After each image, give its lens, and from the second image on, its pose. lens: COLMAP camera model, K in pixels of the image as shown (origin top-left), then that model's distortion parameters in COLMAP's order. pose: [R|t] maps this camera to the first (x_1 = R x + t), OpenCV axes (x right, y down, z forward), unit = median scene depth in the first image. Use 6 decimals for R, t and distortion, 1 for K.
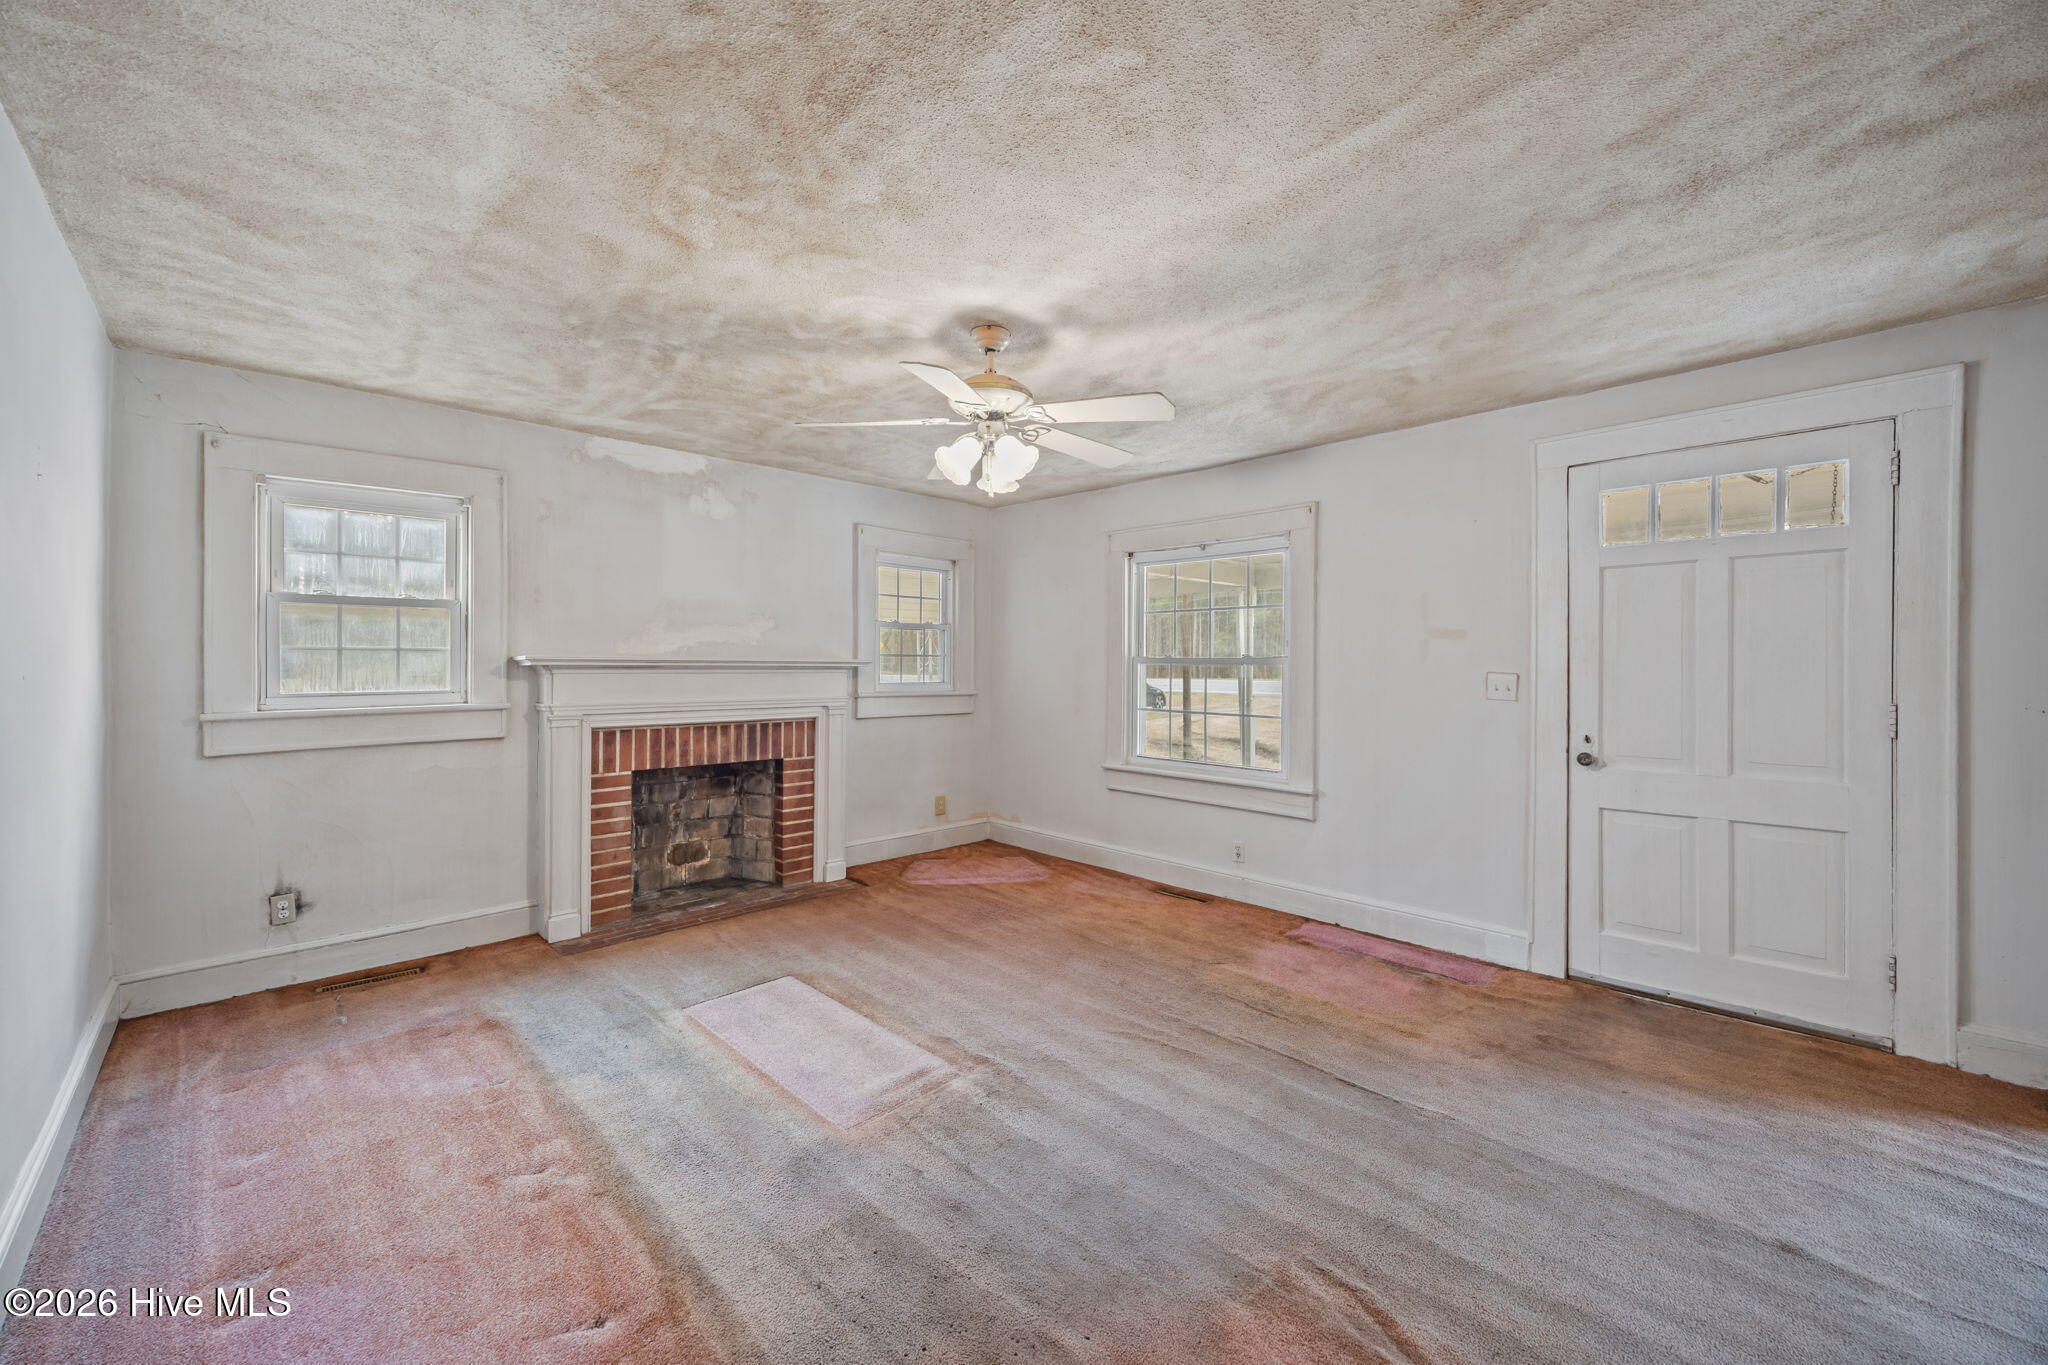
lens RADIAL K [[785.0, 0, 1034.4], [0, 785.0, 670.9], [0, 0, 1]] dist [-0.002156, 0.000377]
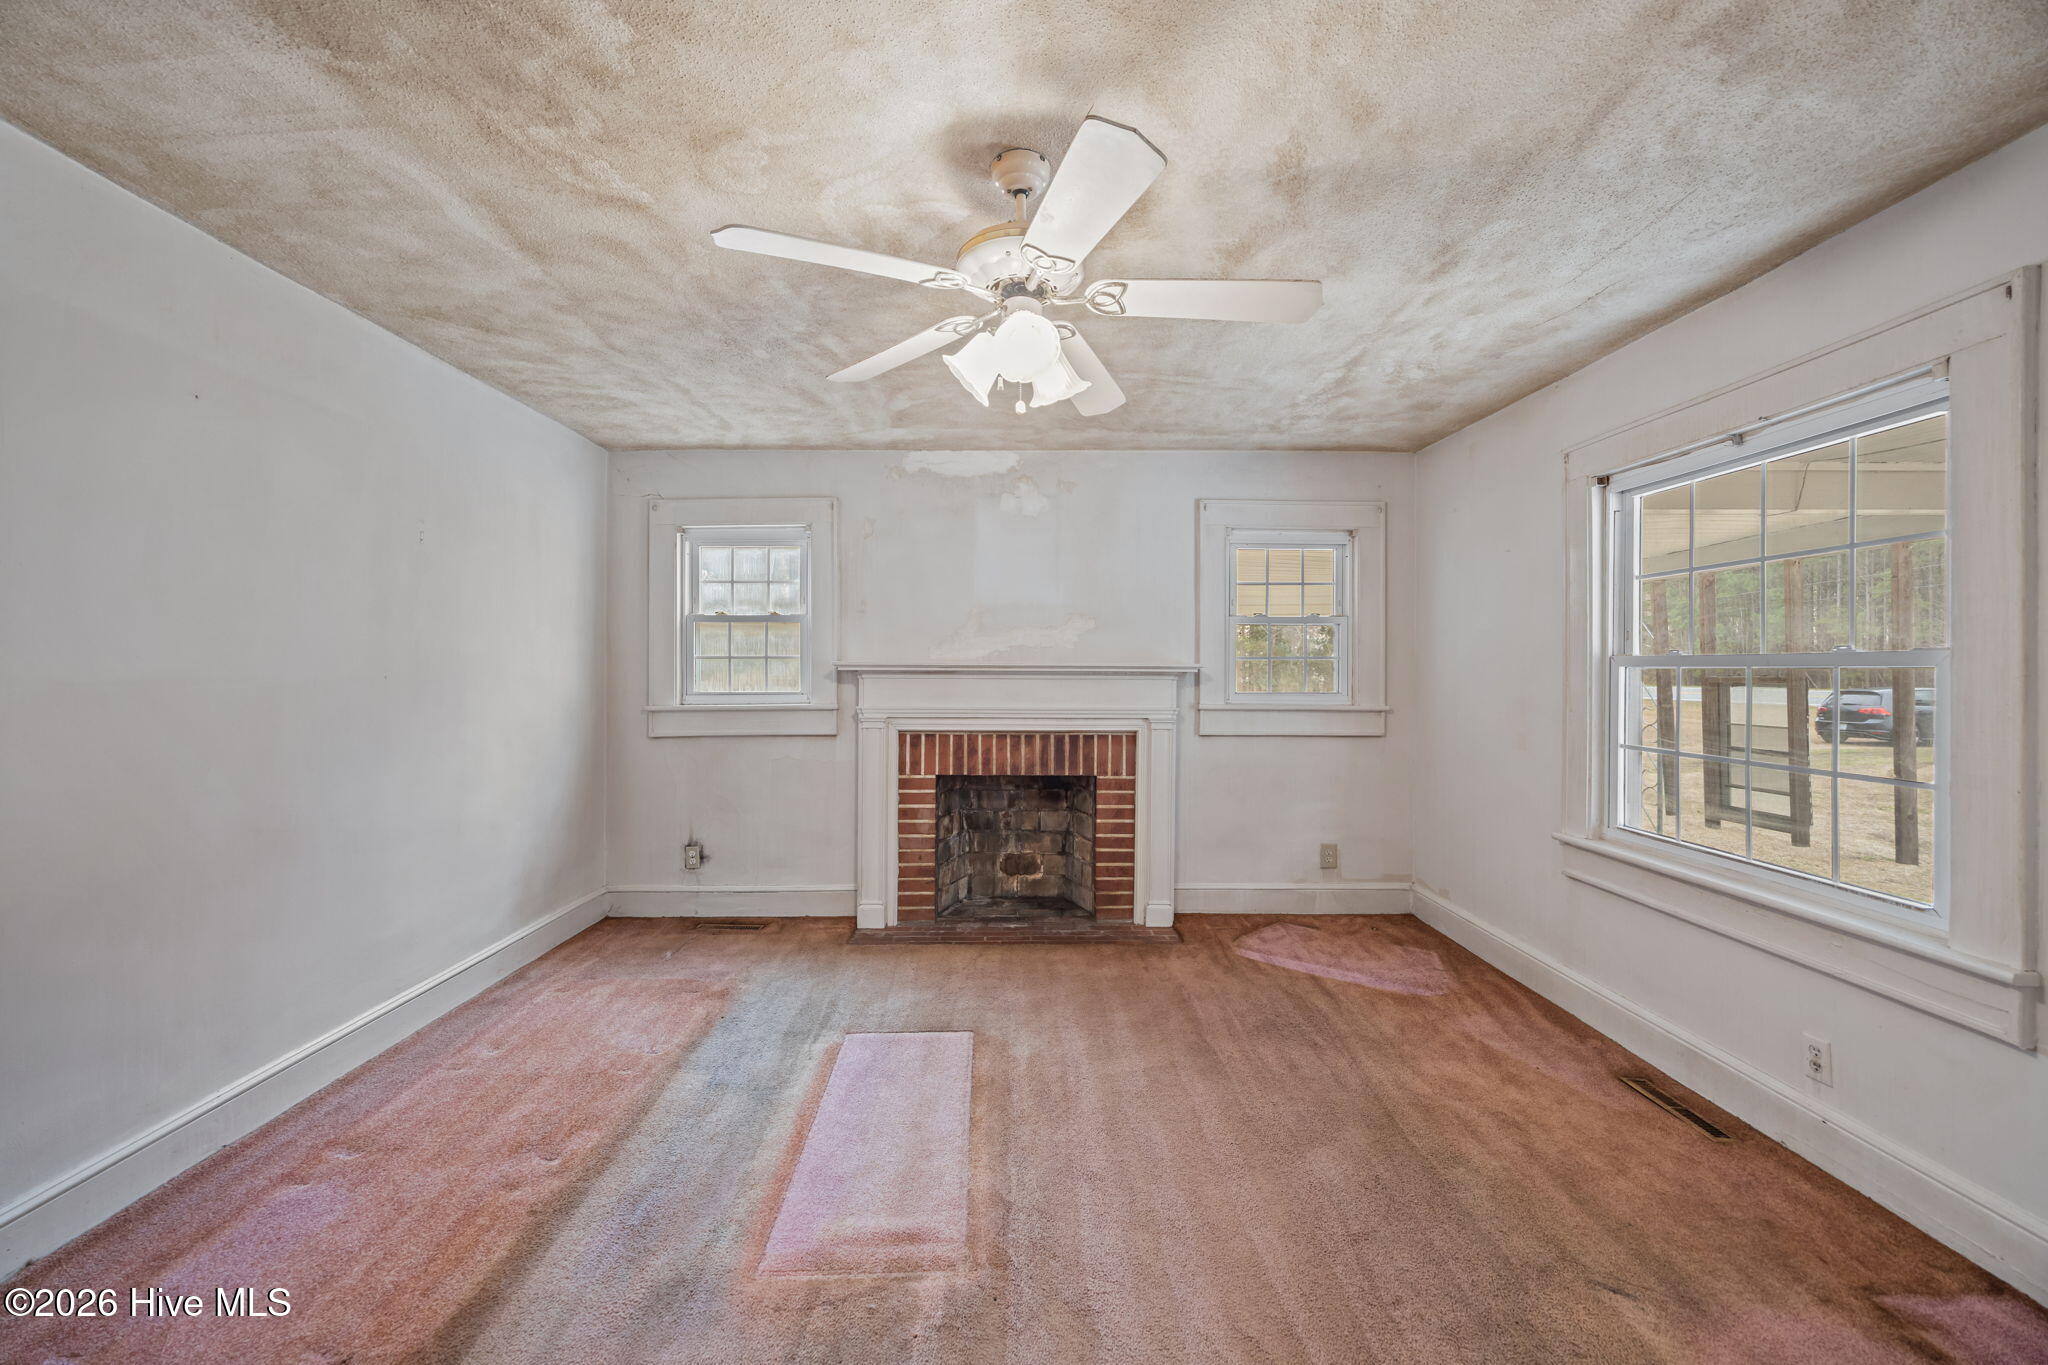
lens RADIAL K [[785.0, 0, 1026.7], [0, 785.0, 672.5], [0, 0, 1]] dist [-0.002156, 0.000377]
pose [[0.716477, 0.000502, -0.697611, 0.283655], [-0.005482, 0.999973, -0.004910, -0.000263], [0.697589, 0.007342, 0.716460, 0.367278]]
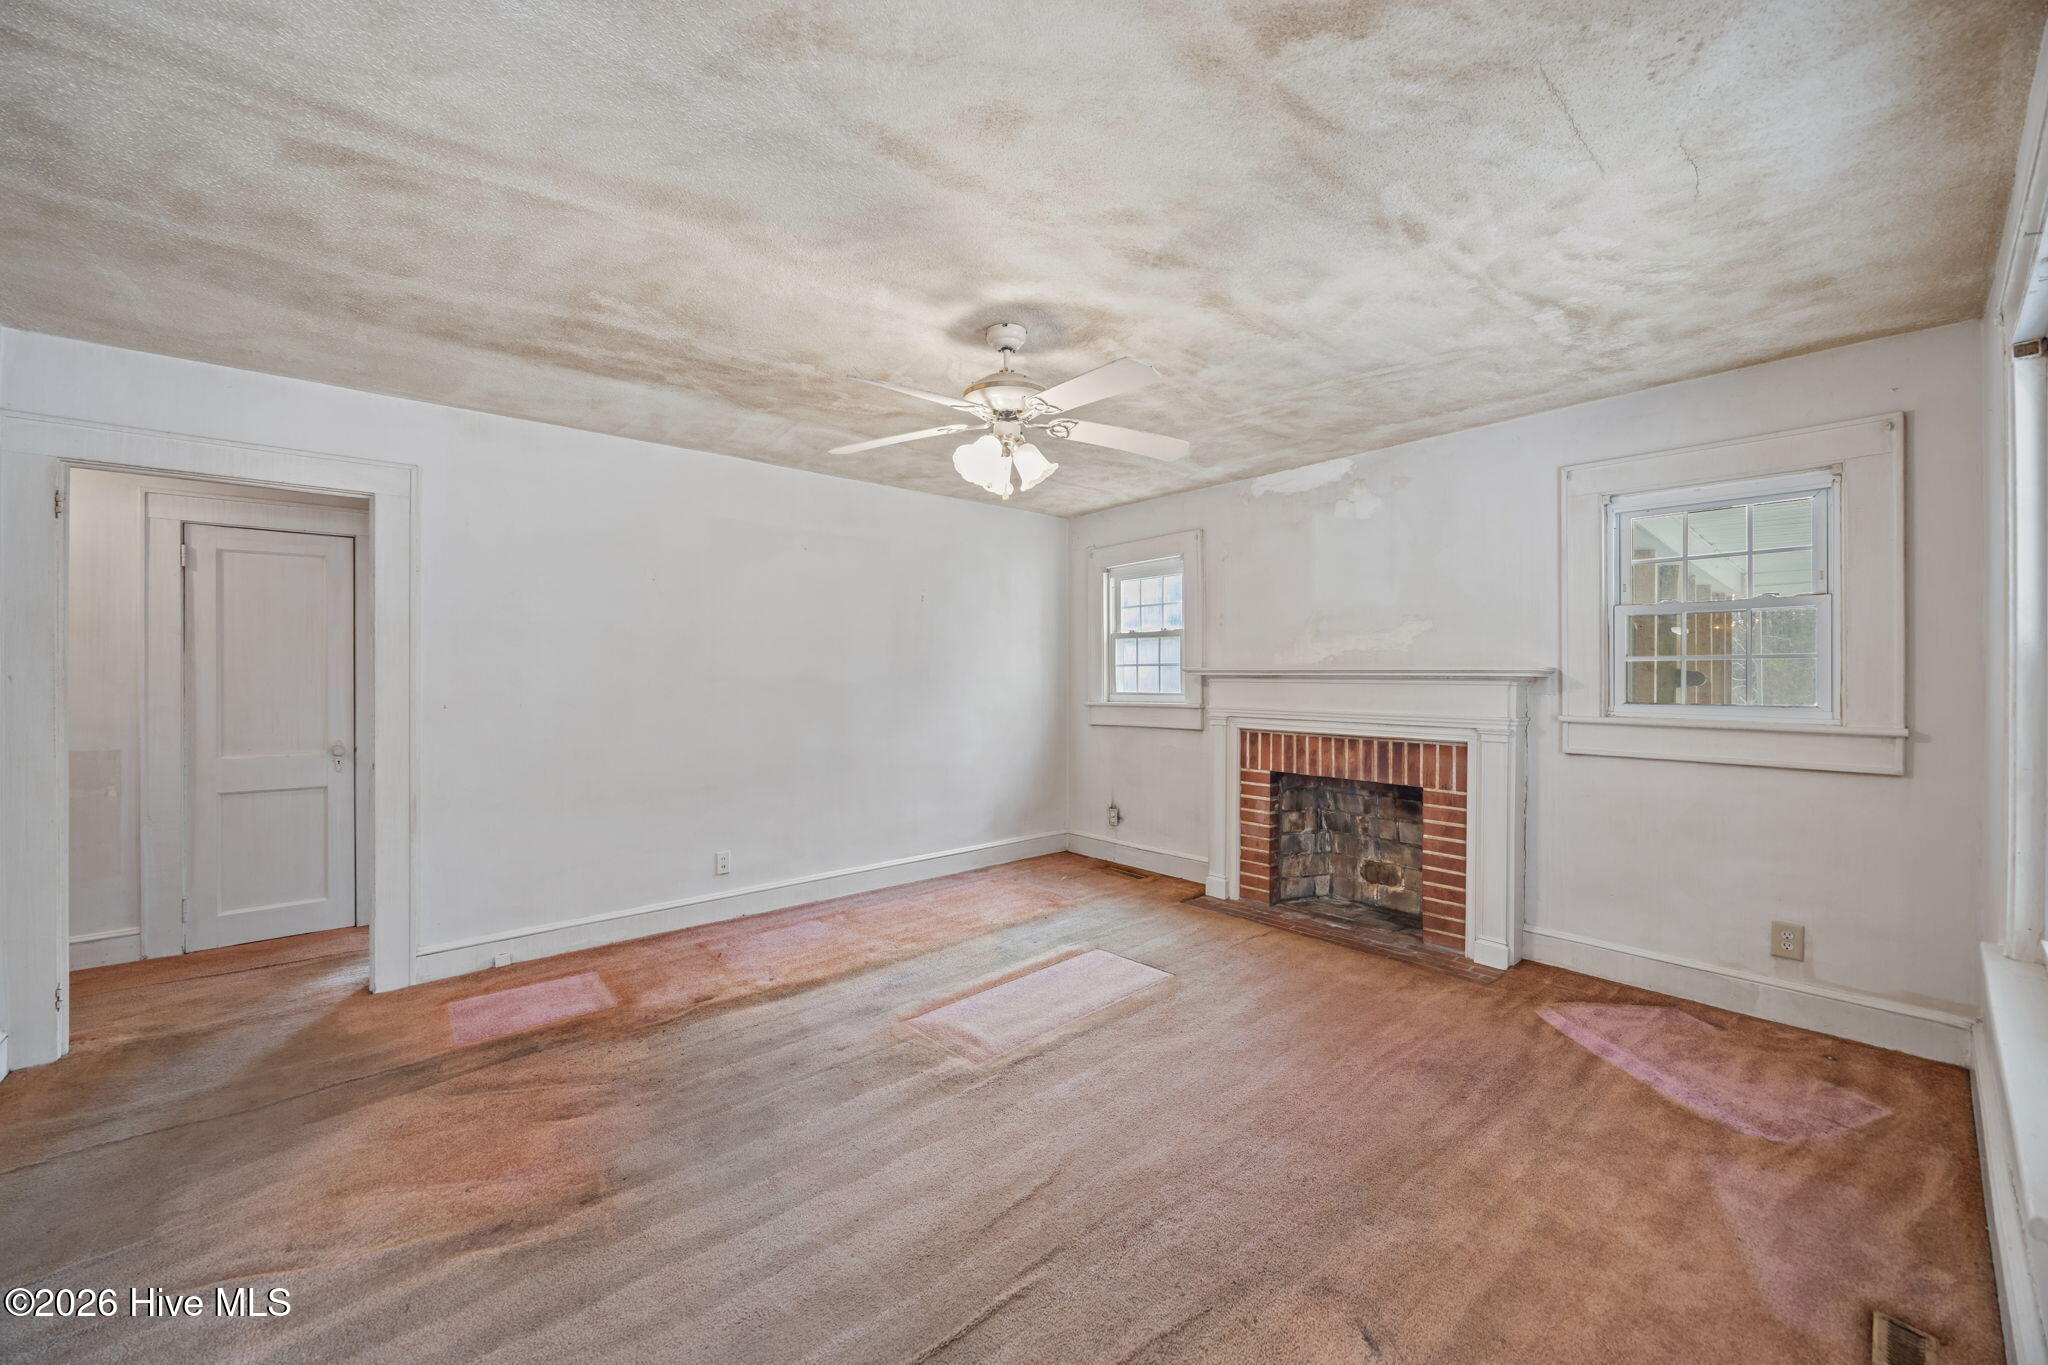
lens RADIAL K [[785.0, 0, 1025.1], [0, 785.0, 680.2], [0, 0, 1]] dist [-0.002156, 0.000377]
pose [[-0.074279, 0.004304, -0.997228, 0.630479], [-0.007736, 0.999958, 0.004892, -0.002882], [0.997207, 0.008078, -0.074243, 0.759340]]
